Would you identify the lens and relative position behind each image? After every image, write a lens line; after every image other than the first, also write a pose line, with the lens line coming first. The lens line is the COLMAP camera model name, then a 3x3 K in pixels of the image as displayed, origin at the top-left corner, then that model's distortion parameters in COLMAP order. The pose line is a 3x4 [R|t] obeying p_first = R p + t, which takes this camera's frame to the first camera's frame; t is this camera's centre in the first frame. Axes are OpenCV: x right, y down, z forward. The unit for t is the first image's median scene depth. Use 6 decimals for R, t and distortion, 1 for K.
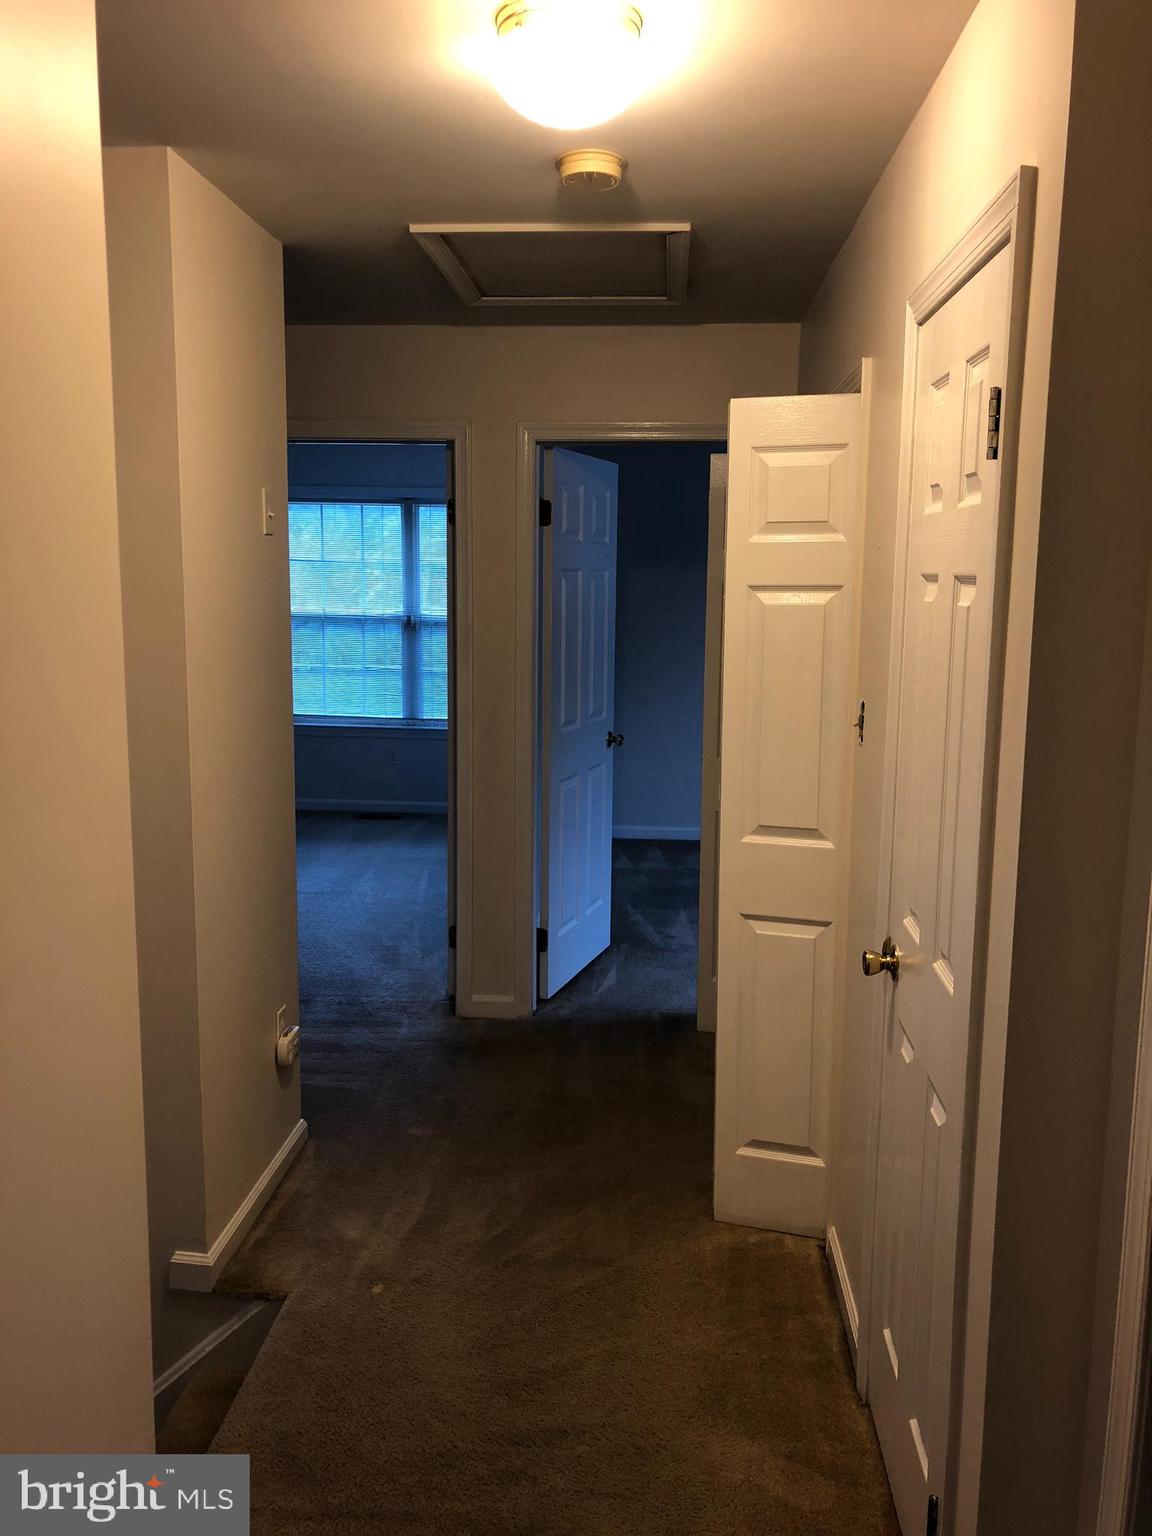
lens RADIAL K [[1266.6, 0, 557.9], [0, 1266.6, 774.7], [0, 0, 1]] dist [0.059240, -0.068807]
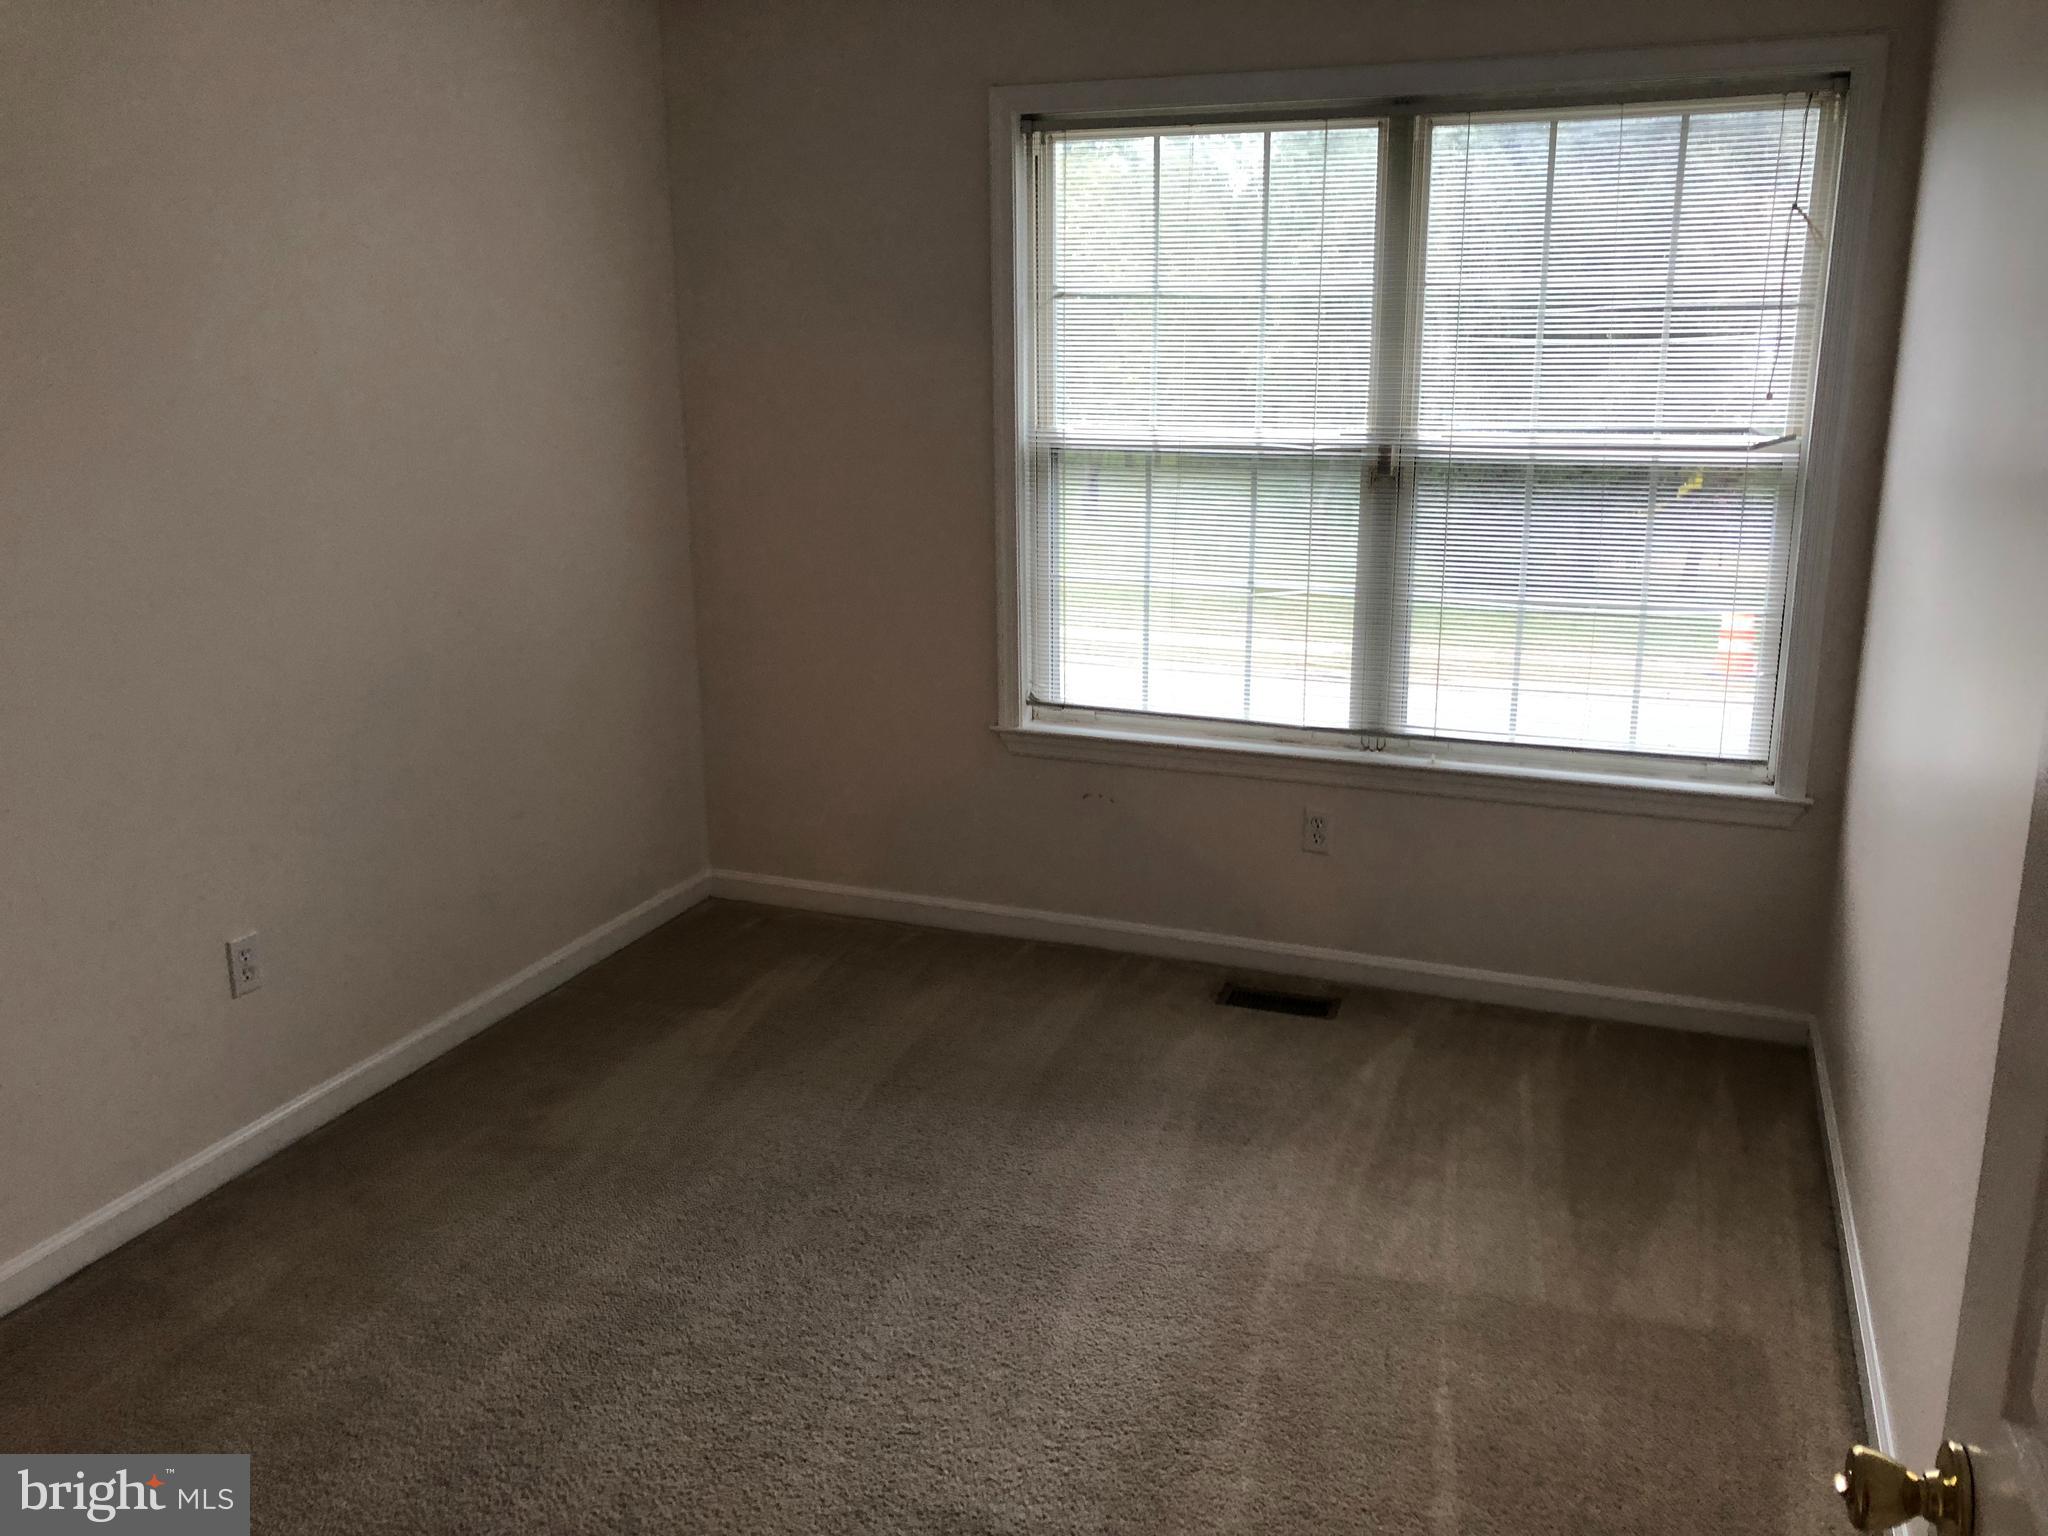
lens RADIAL K [[1688.7, 0, 1027.7], [0, 1688.7, 753.0], [0, 0, 1]] dist [0.059240, -0.068807]
pose [[0.948844, 0.058464, -0.310285, -0.060375], [-0.041202, 0.997231, 0.061903, -0.065986], [0.313045, -0.045952, 0.948626, 0.519632]]
